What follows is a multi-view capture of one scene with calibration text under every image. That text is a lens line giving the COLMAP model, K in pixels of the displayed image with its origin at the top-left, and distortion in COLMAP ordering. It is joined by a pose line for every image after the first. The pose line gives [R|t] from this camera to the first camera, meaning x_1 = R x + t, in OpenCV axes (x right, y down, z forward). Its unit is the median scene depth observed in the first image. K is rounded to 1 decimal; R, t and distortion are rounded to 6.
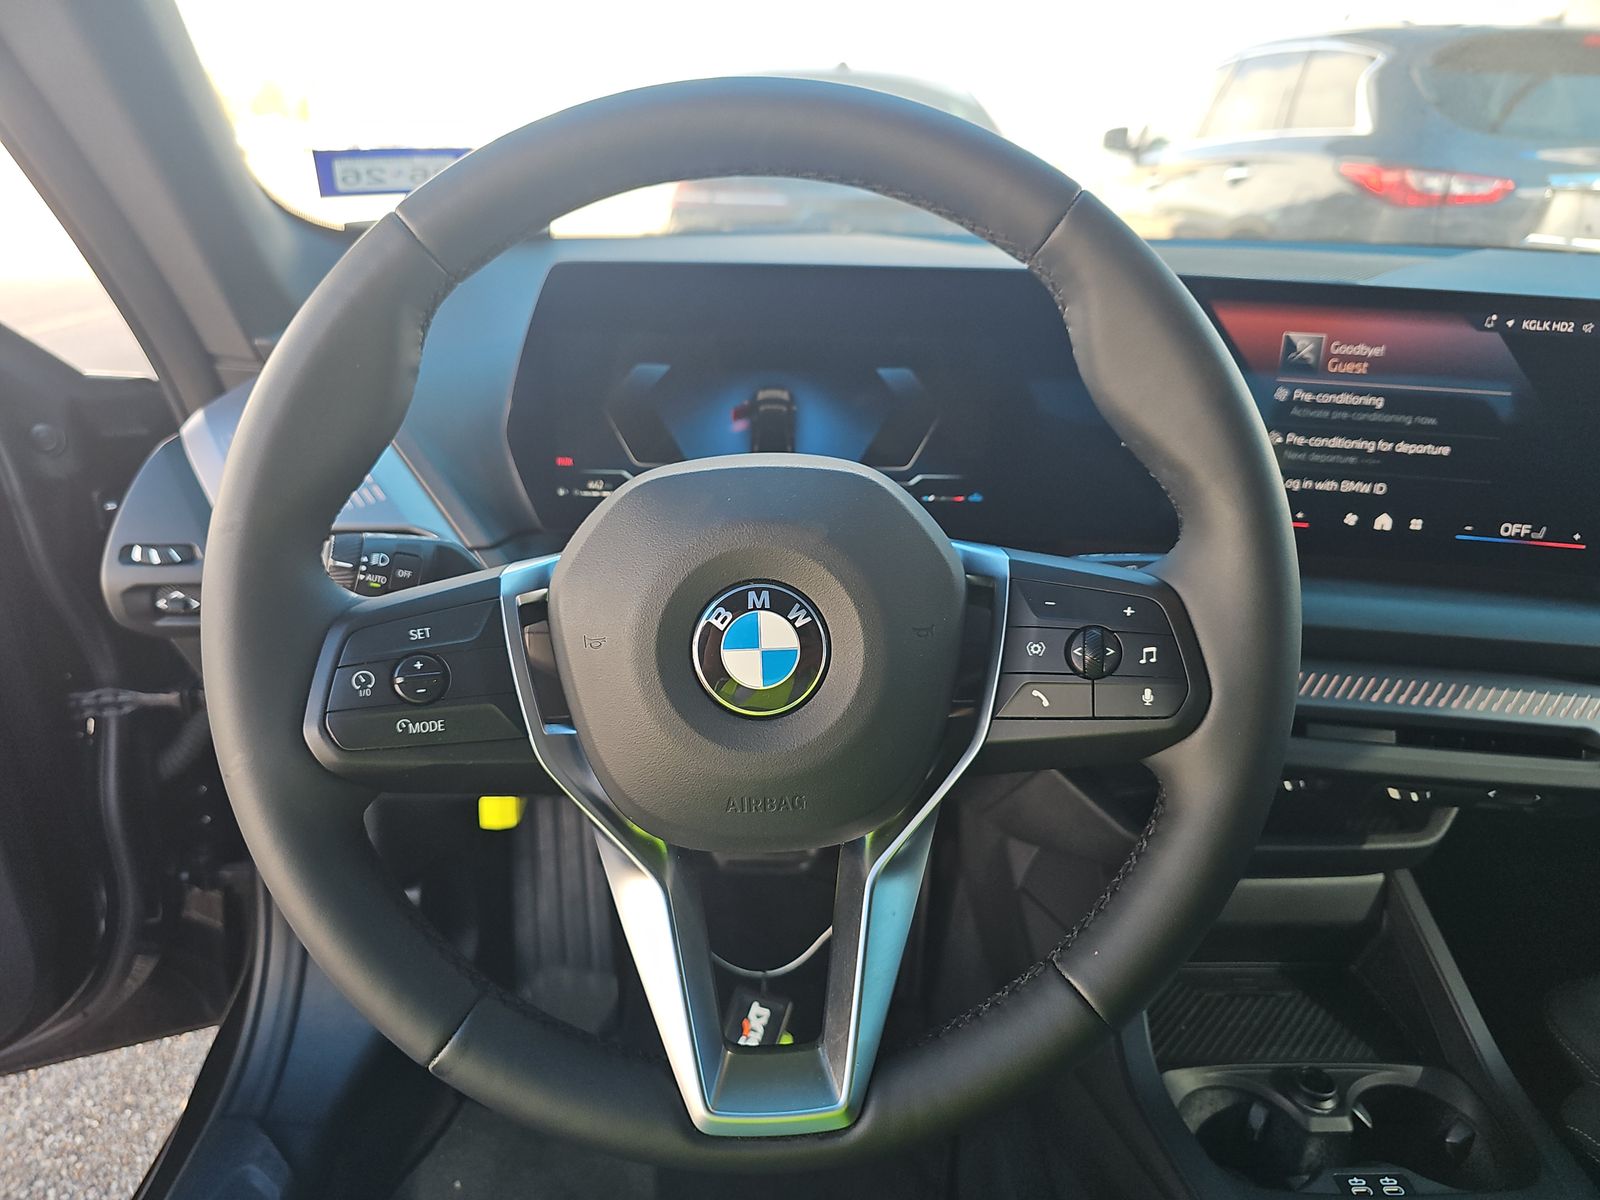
lens RADIAL K [[1092.7, 0, 792.2], [0, 1092.7, 612.7], [0, 0, 1]] dist [0.024840, -0.020701]
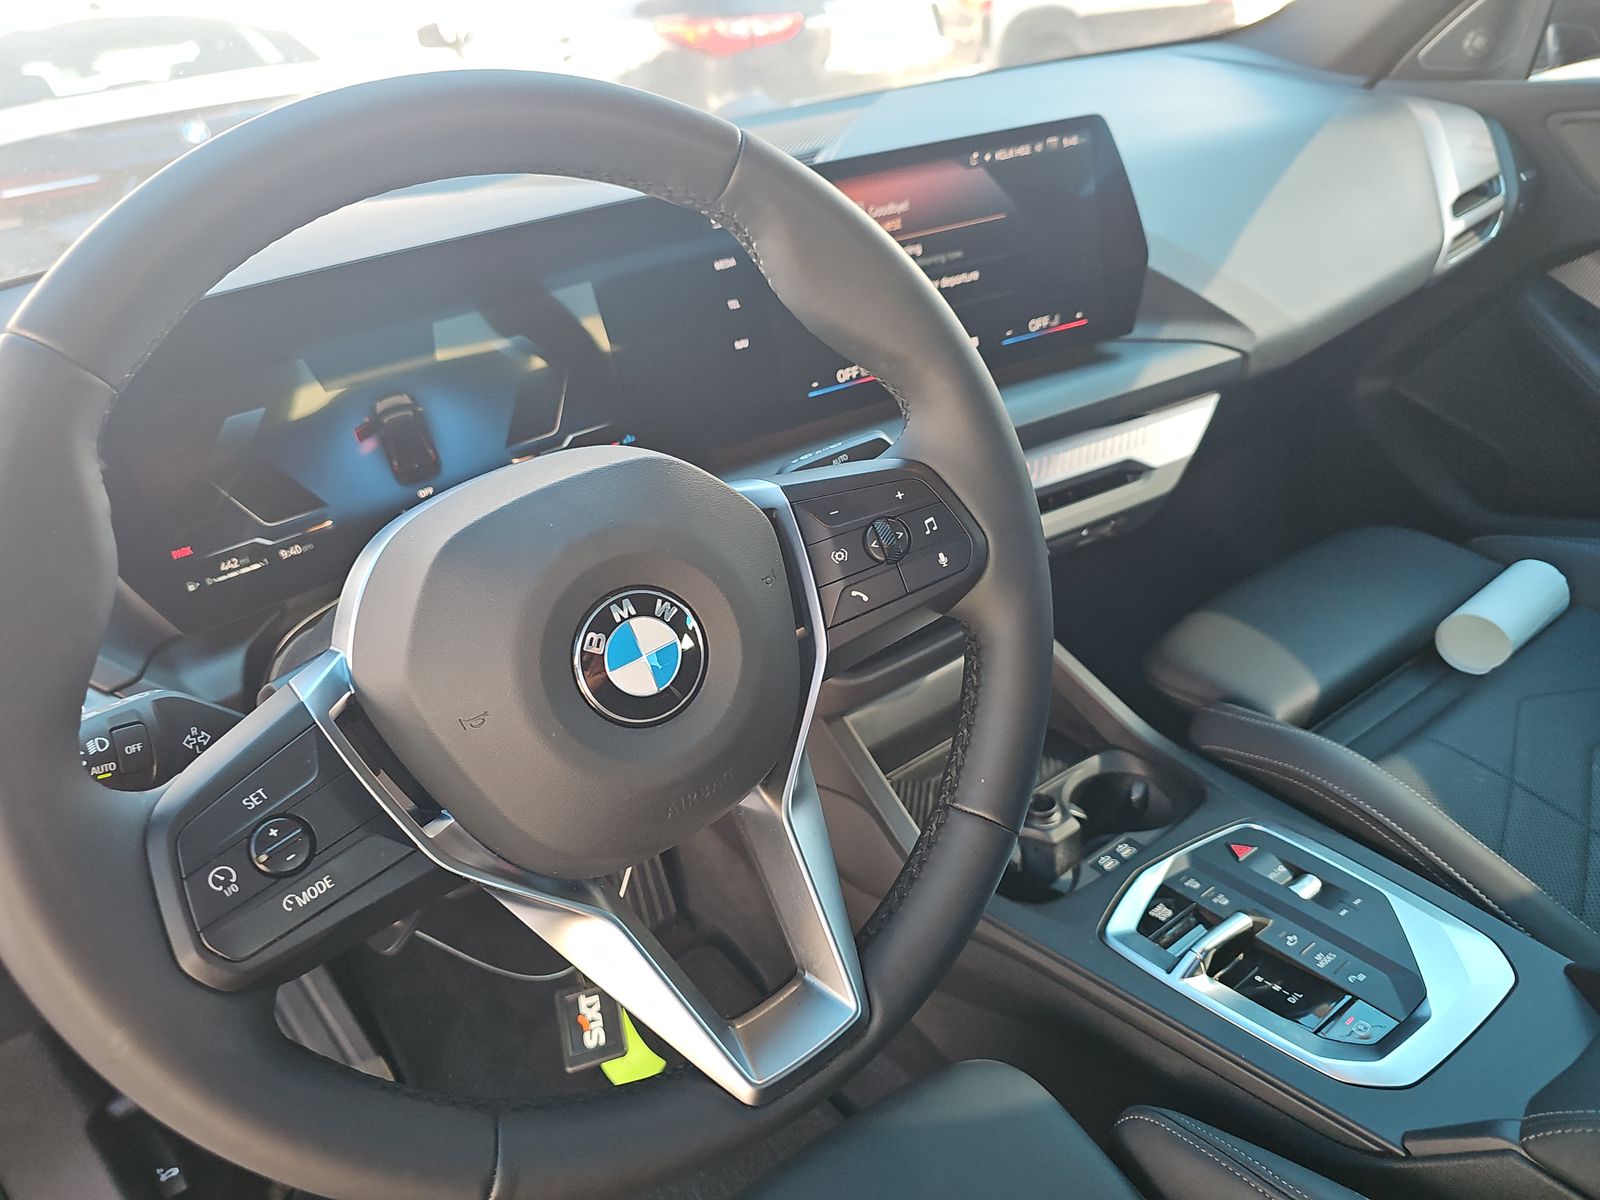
lens RADIAL K [[1092.7, 0, 788.3], [0, 1092.7, 606.6], [0, 0, 1]] dist [0.024840, -0.020701]
pose [[0.831604, -0.381045, 0.404029, -0.184866], [0.348071, 0.924487, 0.155469, -0.071059], [-0.432760, 0.011342, 0.901438, 0.028572]]
